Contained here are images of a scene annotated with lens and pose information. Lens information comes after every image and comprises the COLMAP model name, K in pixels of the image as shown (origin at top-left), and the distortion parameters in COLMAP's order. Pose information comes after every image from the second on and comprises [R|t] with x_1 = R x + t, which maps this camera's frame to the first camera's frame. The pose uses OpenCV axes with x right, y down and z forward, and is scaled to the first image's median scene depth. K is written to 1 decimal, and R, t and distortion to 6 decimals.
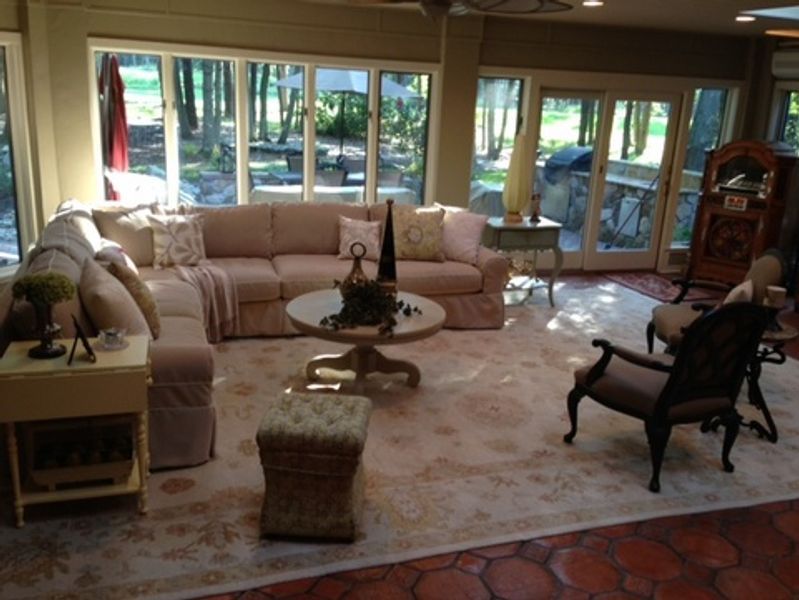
lens RADIAL K [[729.2, 0, 399.5], [0, 729.2, 300.0], [0, 0, 1]] dist [0.123318, -0.156758]
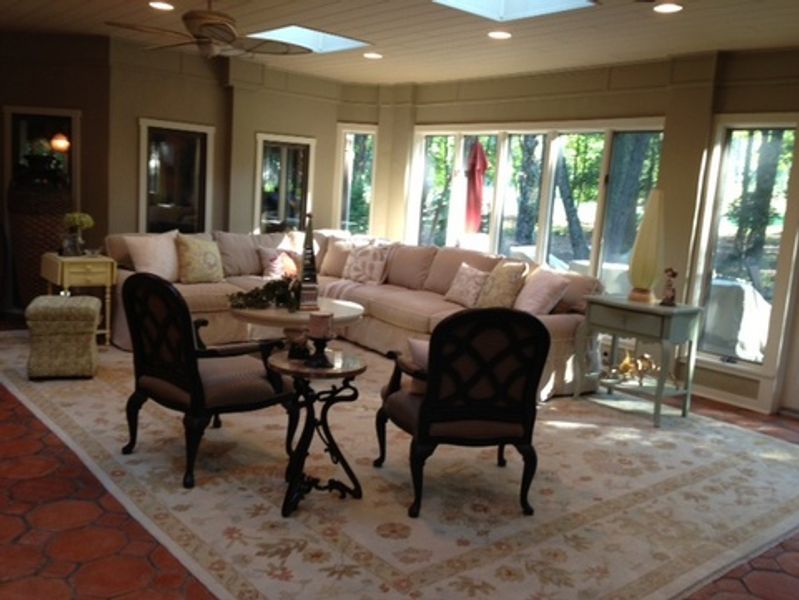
lens RADIAL K [[729.2, 0, 399.5], [0, 729.2, 300.0], [0, 0, 1]] dist [0.123318, -0.156758]
pose [[0.368904, 0.120066, -0.921680, 0.875858], [-0.304989, 0.952354, 0.001990, -0.039136], [0.878004, 0.280368, 0.387946, 0.545732]]
